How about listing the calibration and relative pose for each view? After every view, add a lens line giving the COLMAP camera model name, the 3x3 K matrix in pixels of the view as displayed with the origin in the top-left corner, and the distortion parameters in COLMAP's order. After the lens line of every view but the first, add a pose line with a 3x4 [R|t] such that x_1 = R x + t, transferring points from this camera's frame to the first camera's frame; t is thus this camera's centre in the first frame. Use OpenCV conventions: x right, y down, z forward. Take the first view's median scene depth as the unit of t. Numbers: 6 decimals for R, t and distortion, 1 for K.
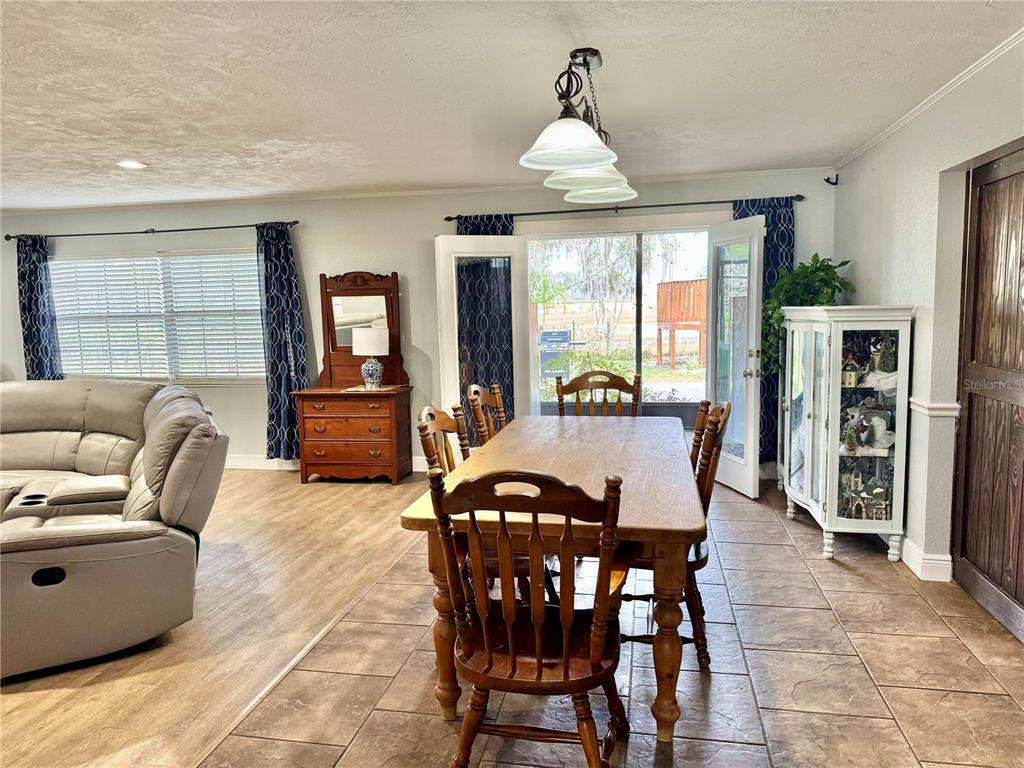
lens RADIAL K [[717.8, 0, 511.4], [0, 717.8, 383.8], [0, 0, 1]] dist [0.001893, 0.000818]
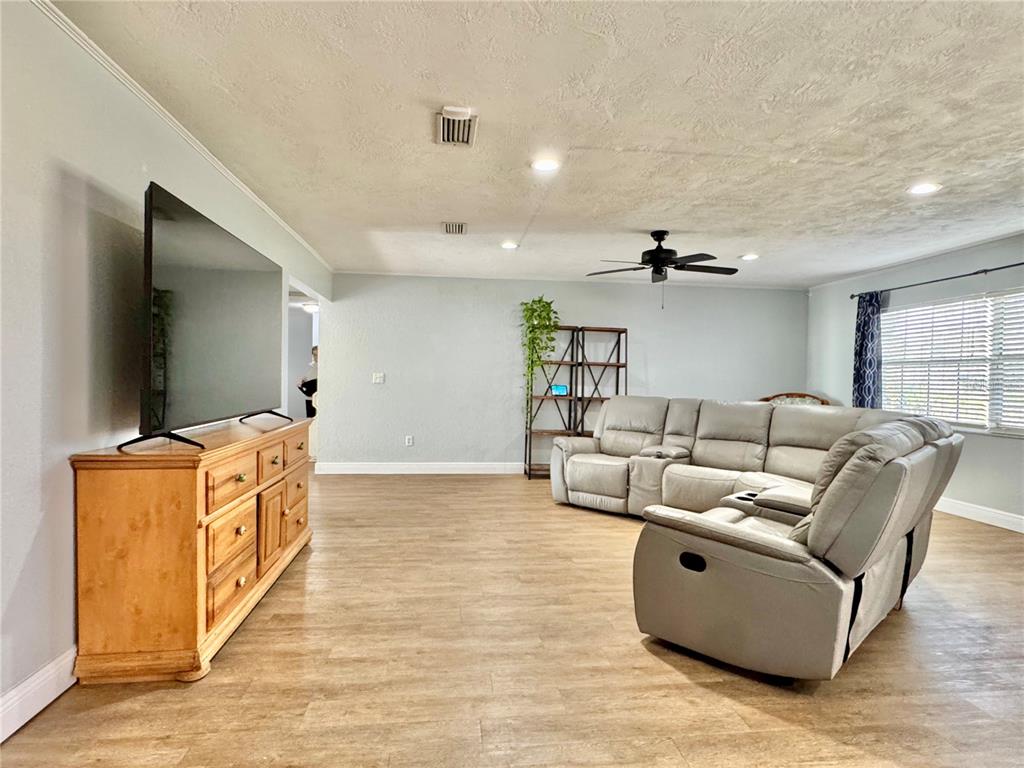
lens RADIAL K [[542.3, 0, 511.0], [0, 542.3, 387.5], [0, 0, 1]] dist [-0.000006, -0.000437]
pose [[0.303386, 0.044546, -0.951826, 0.014622], [-0.128042, 0.991753, 0.005603, 0.041815], [0.944226, 0.120173, 0.306587, 0.431950]]
